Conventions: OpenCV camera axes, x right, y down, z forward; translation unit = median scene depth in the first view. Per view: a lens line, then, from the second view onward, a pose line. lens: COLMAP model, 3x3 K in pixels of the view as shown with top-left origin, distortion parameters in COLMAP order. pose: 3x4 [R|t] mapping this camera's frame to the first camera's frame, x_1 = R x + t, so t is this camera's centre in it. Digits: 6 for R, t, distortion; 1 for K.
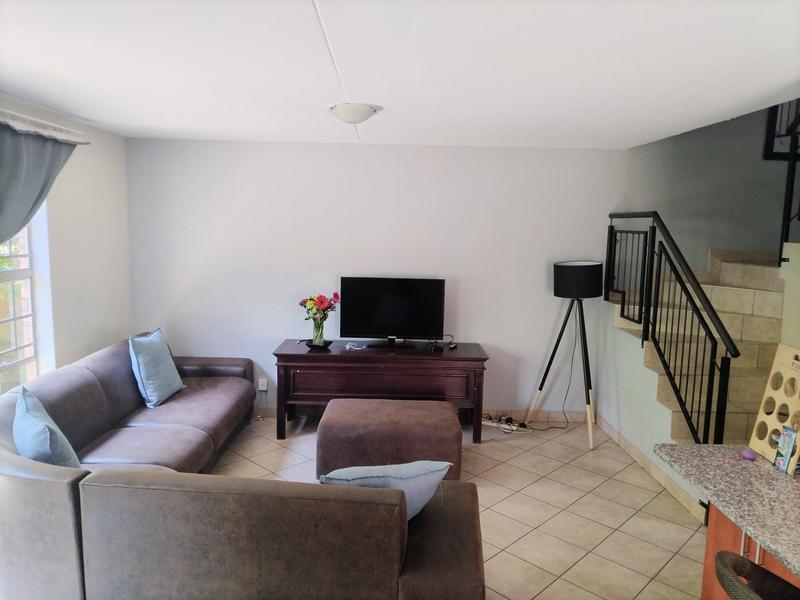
lens RADIAL K [[588.7, 0, 400.2], [0, 588.7, 298.1], [0, 0, 1]] dist [0.030865, -0.031496]
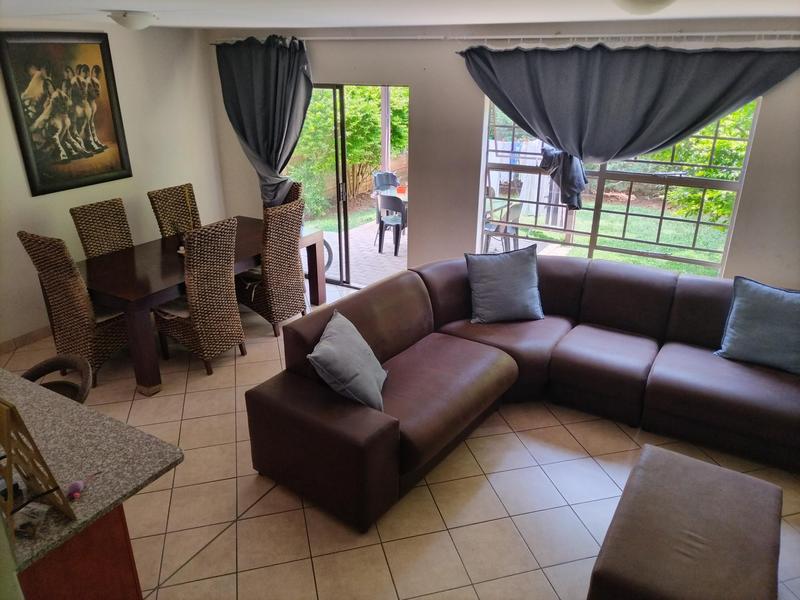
lens RADIAL K [[588.7, 0, 400.9], [0, 588.7, 298.5], [0, 0, 1]] dist [0.030865, -0.031496]
pose [[-0.525987, 0.293645, -0.798192, 0.533375], [-0.126185, 0.901174, 0.414683, -0.206573], [0.841080, 0.318838, -0.436952, 0.949015]]
